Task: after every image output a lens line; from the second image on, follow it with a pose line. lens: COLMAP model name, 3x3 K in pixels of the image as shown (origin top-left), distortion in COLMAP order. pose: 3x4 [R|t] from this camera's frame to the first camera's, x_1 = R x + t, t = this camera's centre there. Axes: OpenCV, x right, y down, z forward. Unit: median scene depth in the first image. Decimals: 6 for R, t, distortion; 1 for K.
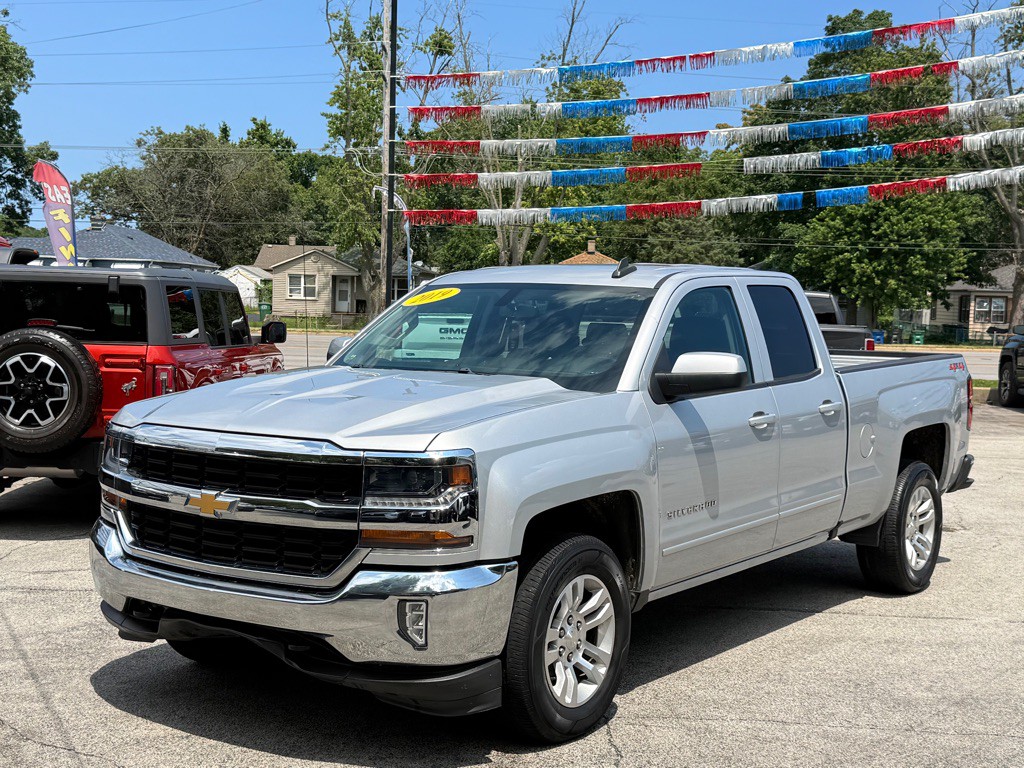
lens RADIAL K [[1373.5, 0, 512.0], [0, 1373.5, 384.0], [0, 0, 1]] dist [0.221638, -0.578182]
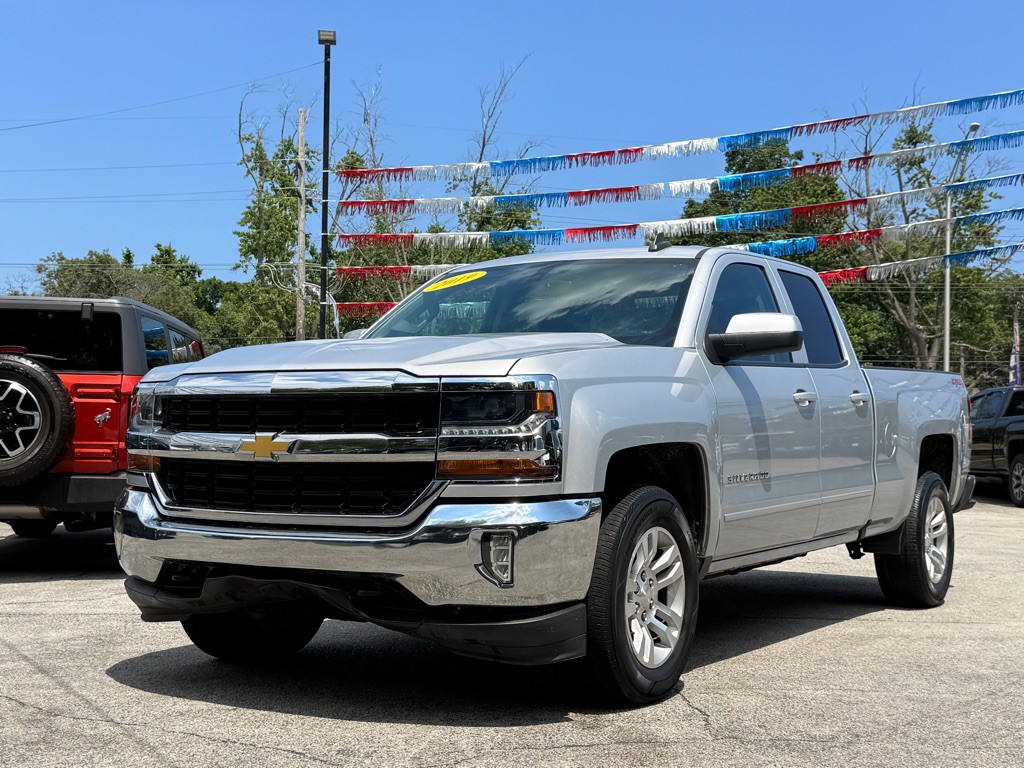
lens RADIAL K [[1373.5, 0, 512.0], [0, 1373.5, 384.0], [0, 0, 1]] dist [0.221638, -0.578182]
pose [[0.997427, -0.008158, 0.071221, -0.068245], [0.014836, 0.995486, -0.093743, 0.077010], [-0.070134, 0.094559, 0.993046, 0.036465]]
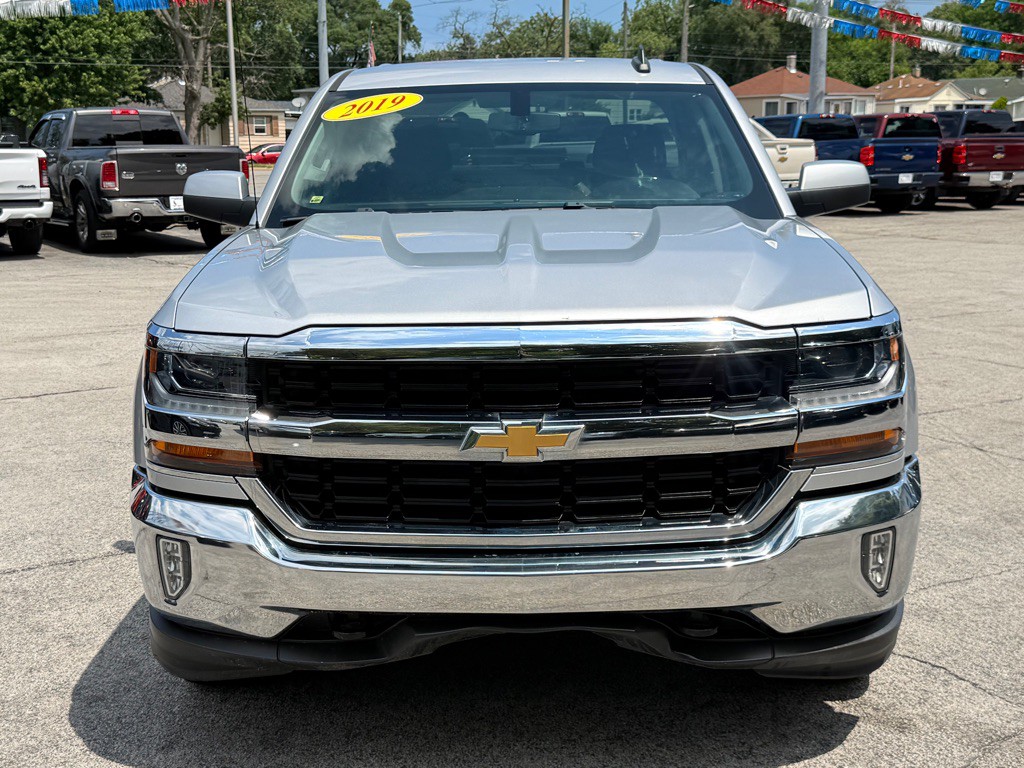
lens RADIAL K [[1373.5, 0, 512.0], [0, 1373.5, 384.0], [0, 0, 1]] dist [0.221638, -0.578182]
pose [[0.812764, -0.137089, 0.566235, -0.327457], [0.065255, 0.987226, 0.145348, -0.016664], [-0.578927, -0.081184, 0.811327, 0.289578]]
